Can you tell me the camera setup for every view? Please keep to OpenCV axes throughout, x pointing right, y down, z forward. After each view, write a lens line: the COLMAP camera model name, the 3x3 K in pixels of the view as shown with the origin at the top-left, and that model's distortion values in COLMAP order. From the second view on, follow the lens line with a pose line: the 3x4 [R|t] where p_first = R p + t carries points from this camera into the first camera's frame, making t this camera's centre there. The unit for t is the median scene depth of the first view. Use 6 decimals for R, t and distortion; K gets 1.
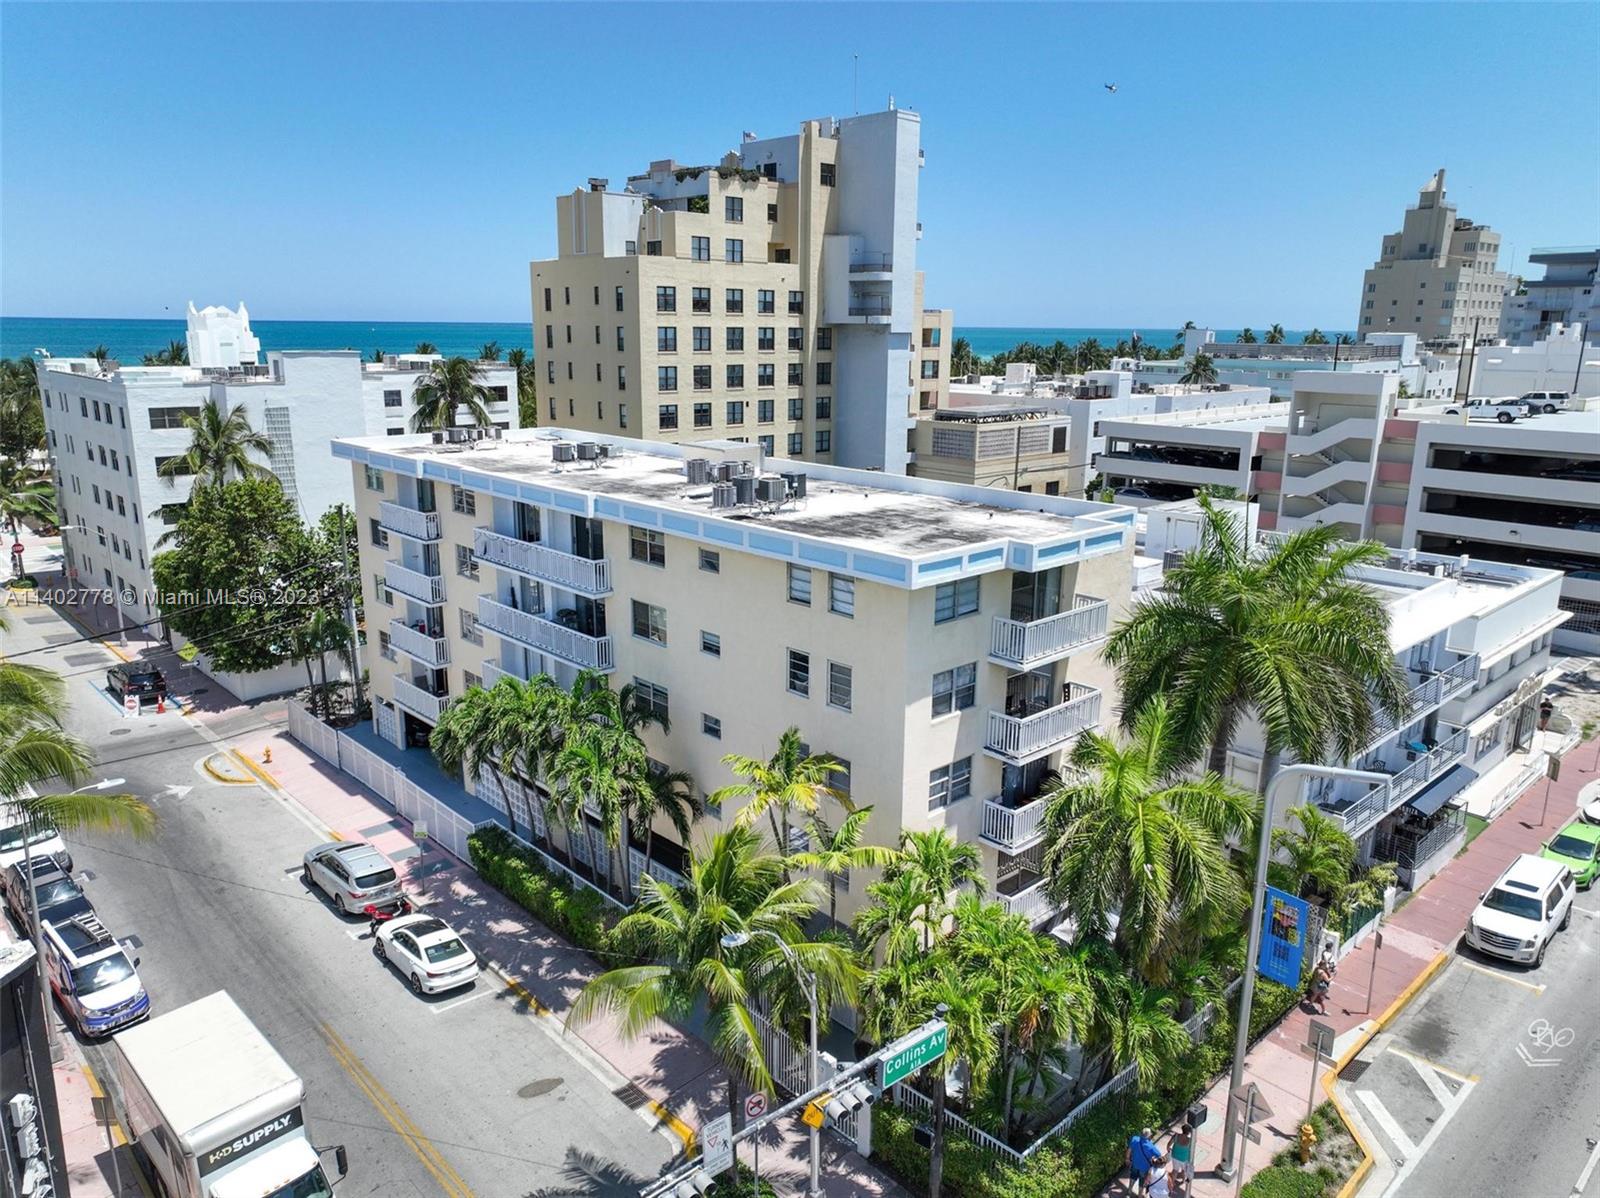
lens RADIAL K [[1125.7, 0, 800.0], [0, 1125.7, 599.0], [0, 0, 1]] dist [0.004254, 0.004124]
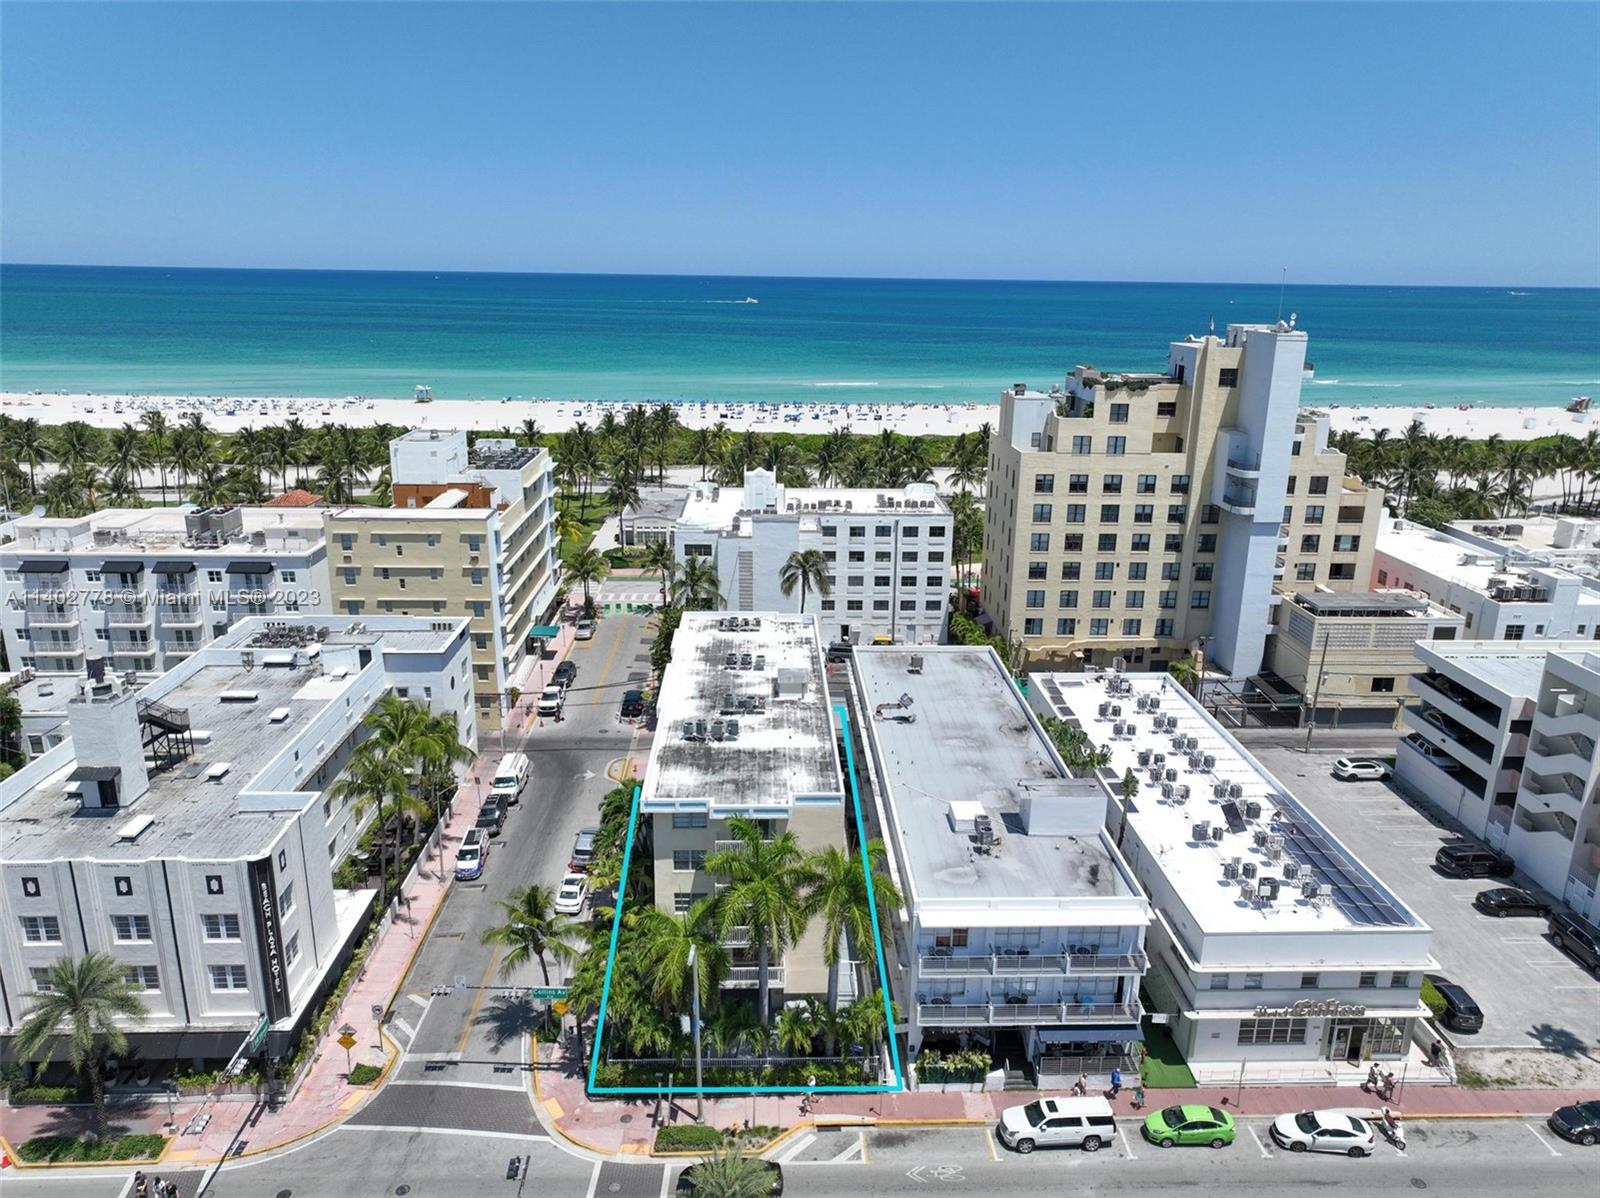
lens RADIAL K [[1125.7, 0, 800.0], [0, 1125.7, 599.0], [0, 0, 1]] dist [0.004254, 0.004124]
pose [[0.751206, 0.185076, -0.633590, 0.657386], [-0.163760, 0.982132, 0.092729, -0.268424], [0.639431, 0.034098, 0.768092, -0.214724]]
